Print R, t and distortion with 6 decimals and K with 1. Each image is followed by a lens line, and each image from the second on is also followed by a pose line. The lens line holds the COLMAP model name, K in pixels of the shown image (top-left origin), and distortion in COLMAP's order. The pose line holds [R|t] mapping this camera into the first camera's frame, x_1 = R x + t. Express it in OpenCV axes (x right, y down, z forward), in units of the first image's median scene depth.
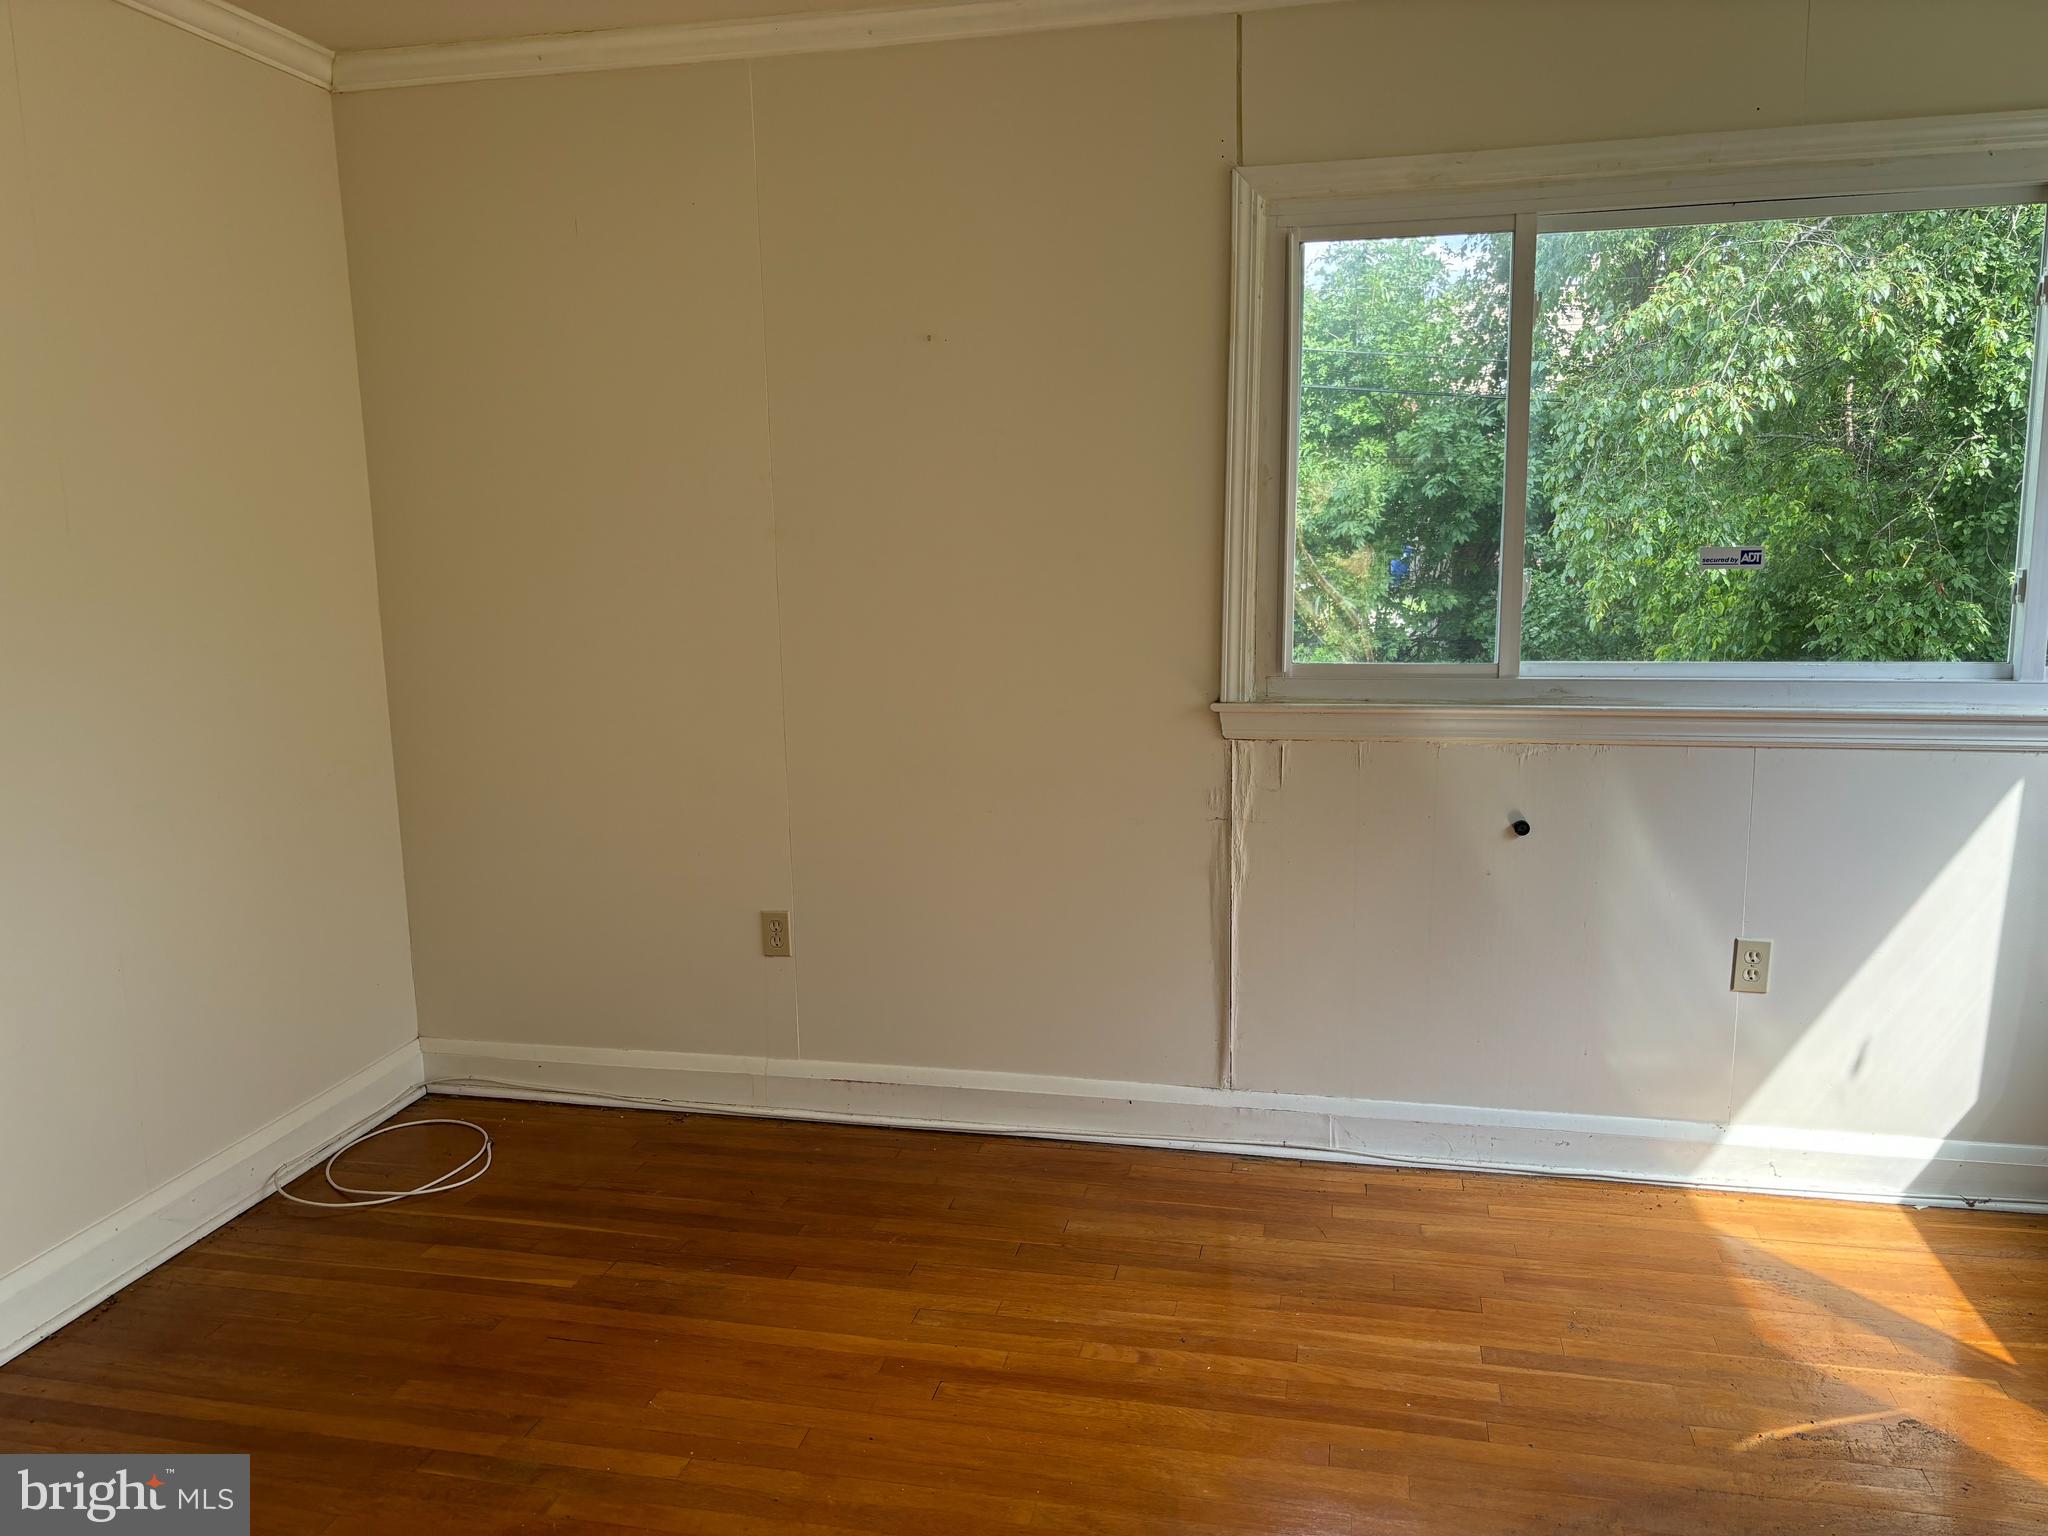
lens RADIAL K [[1572.1, 0, 1017.7], [0, 1572.1, 770.8], [0, 0, 1]] dist [0.053258, -0.033470]
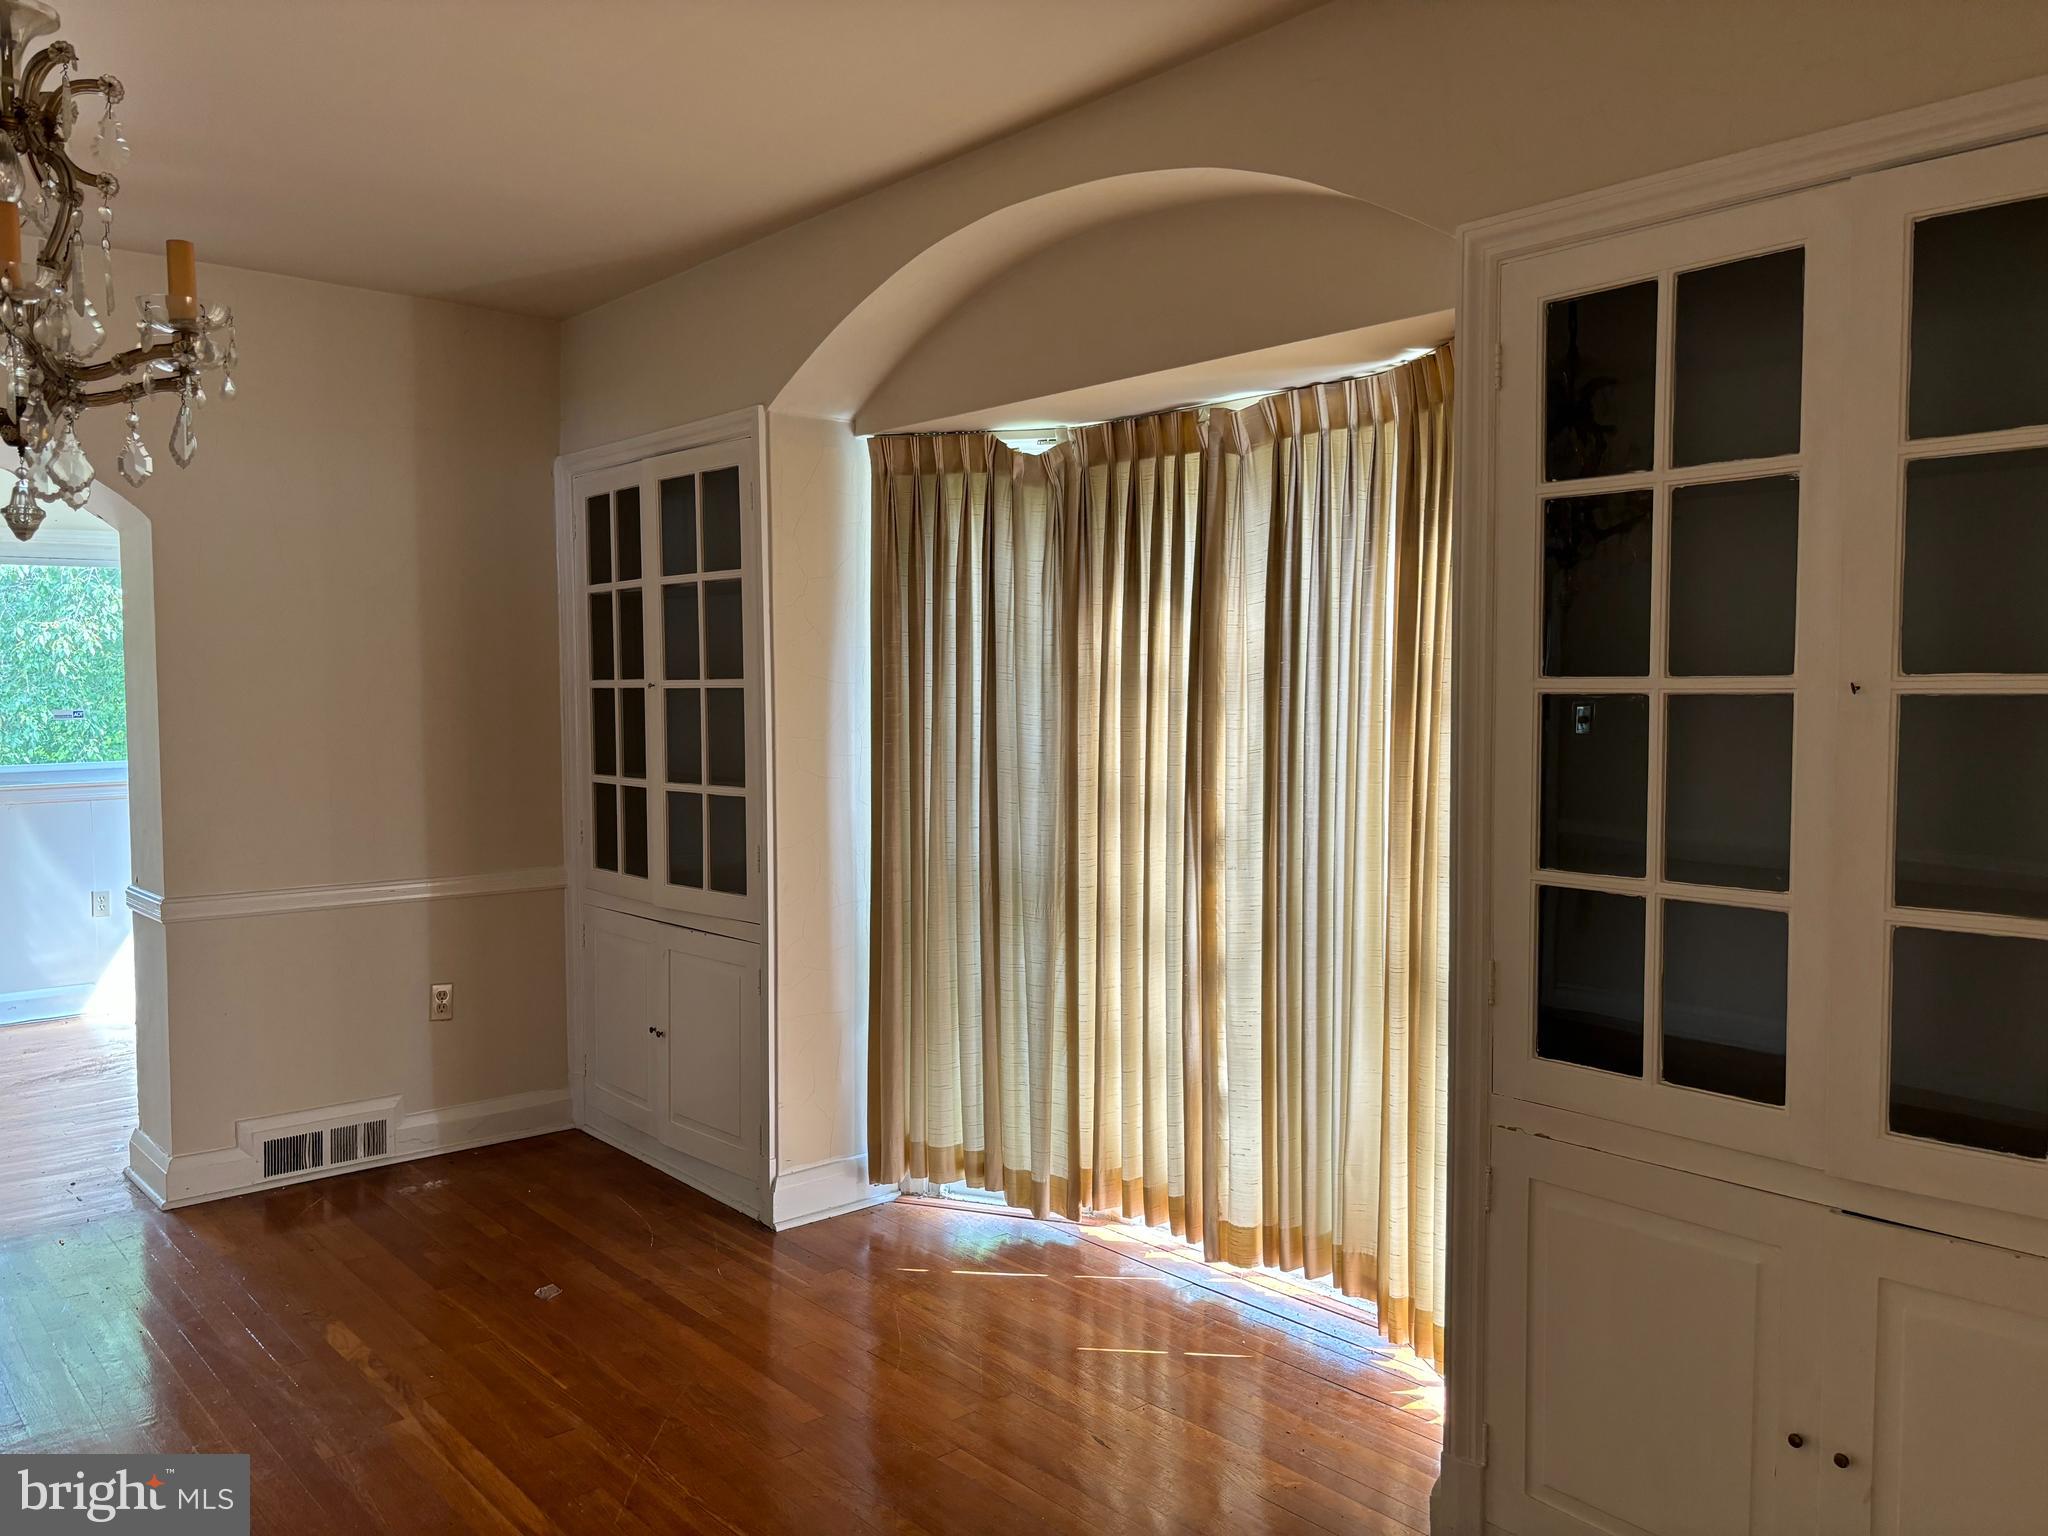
lens RADIAL K [[1572.1, 0, 1031.6], [0, 1572.1, 777.0], [0, 0, 1]] dist [0.053258, -0.033470]
pose [[0.600048, -0.042010, 0.798860, -0.207418], [0.146983, 0.987409, -0.058479, 0.113093], [-0.786345, 0.152509, 0.598668, -0.544601]]
